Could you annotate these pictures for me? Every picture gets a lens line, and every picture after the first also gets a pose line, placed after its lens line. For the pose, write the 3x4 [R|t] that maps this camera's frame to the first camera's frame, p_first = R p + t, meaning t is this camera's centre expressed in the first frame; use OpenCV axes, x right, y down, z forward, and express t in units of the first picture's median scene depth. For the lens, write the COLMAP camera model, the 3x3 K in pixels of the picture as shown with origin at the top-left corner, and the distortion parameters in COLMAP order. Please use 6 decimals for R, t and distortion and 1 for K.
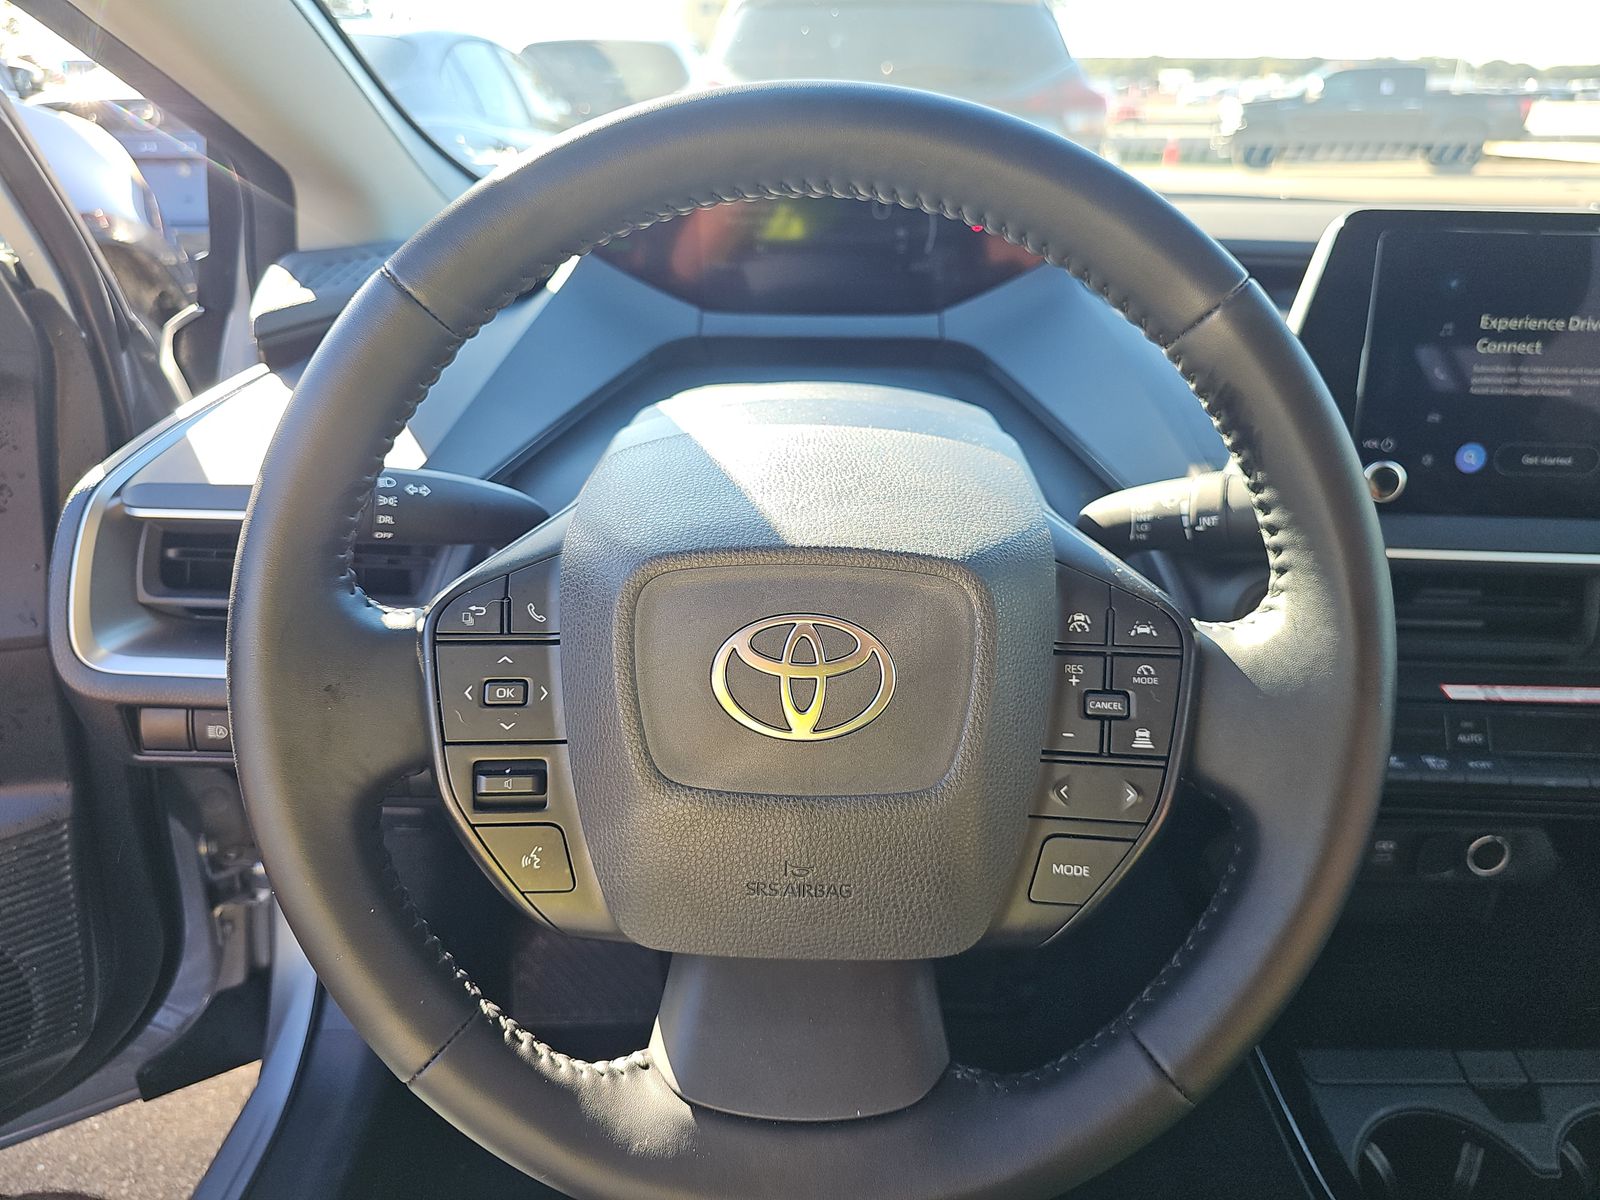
lens RADIAL K [[1076.6, 0, 797.0], [0, 1076.6, 590.7], [0, 0, 1]] dist [0.019103, -0.020008]
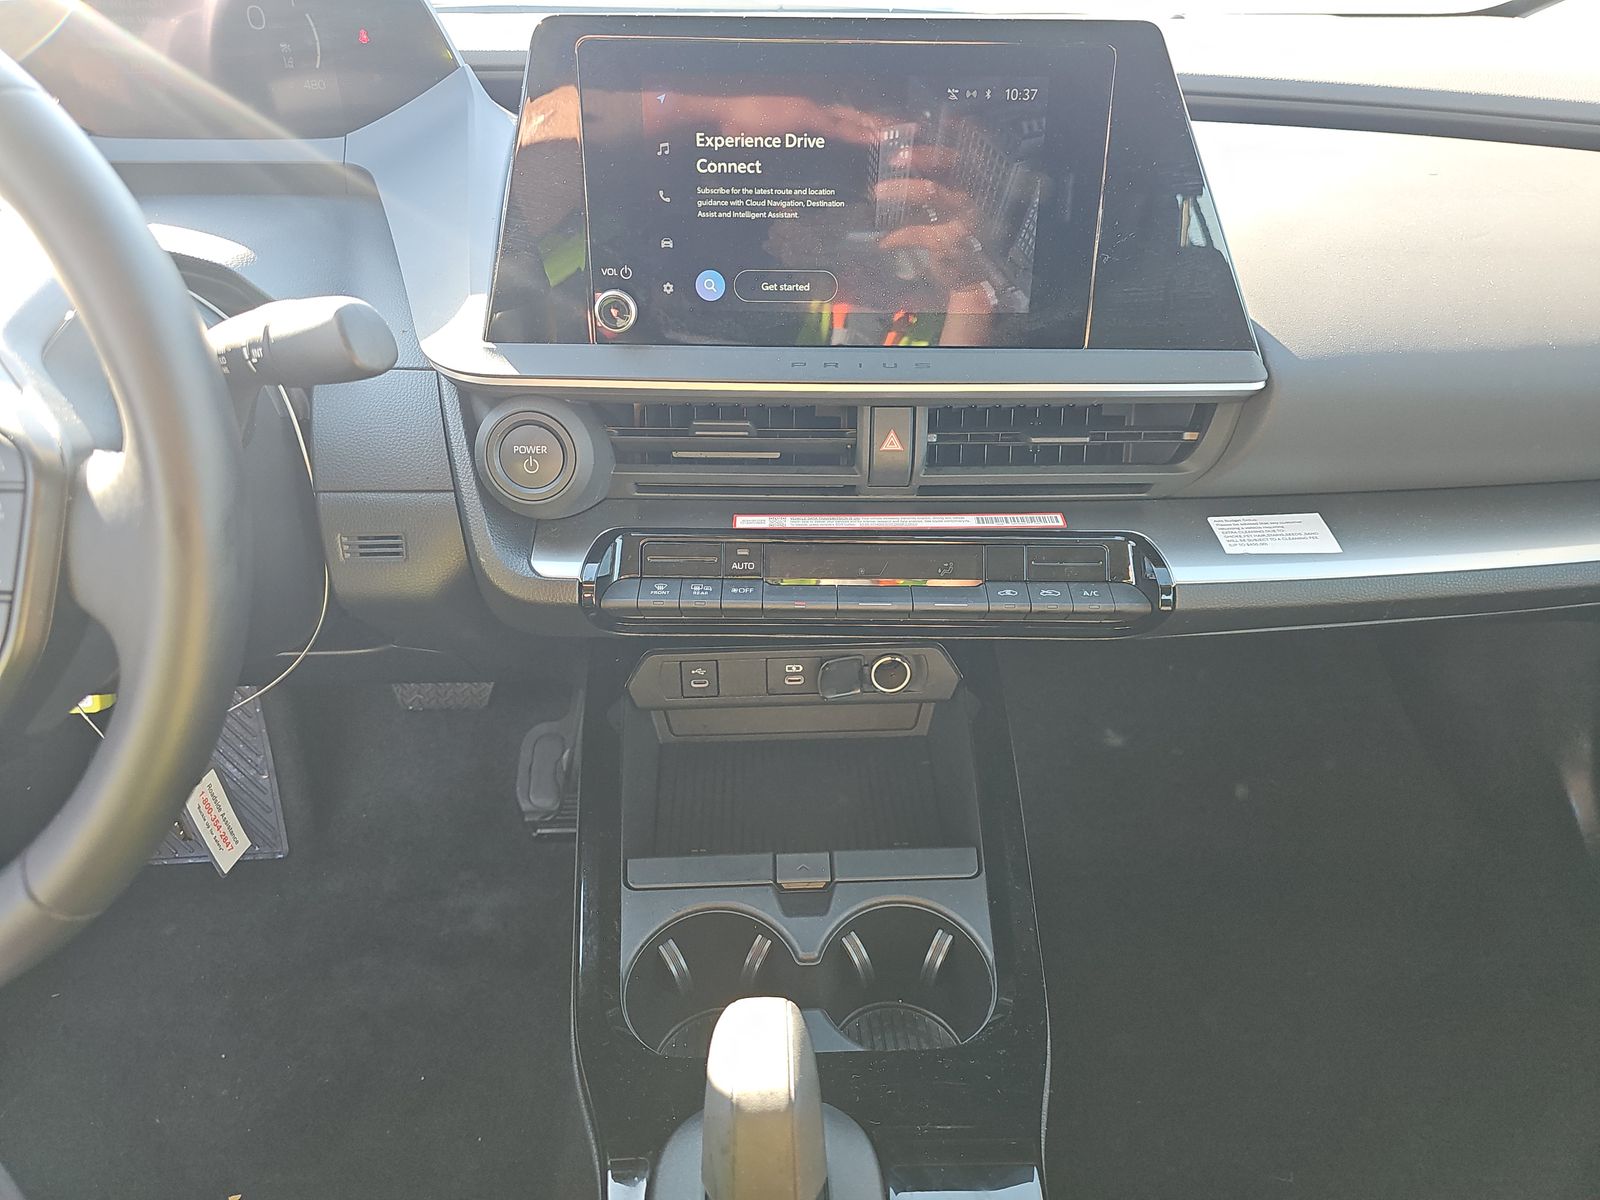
lens RADIAL K [[1076.6, 0, 800.7], [0, 1076.6, 600.9], [0, 0, 1]] dist [0.019103, -0.020008]
pose [[0.998417, -0.030025, 0.047558, 0.658898], [0.022701, 0.988778, 0.147657, 0.019593], [-0.051458, -0.146344, 0.987895, -0.023508]]
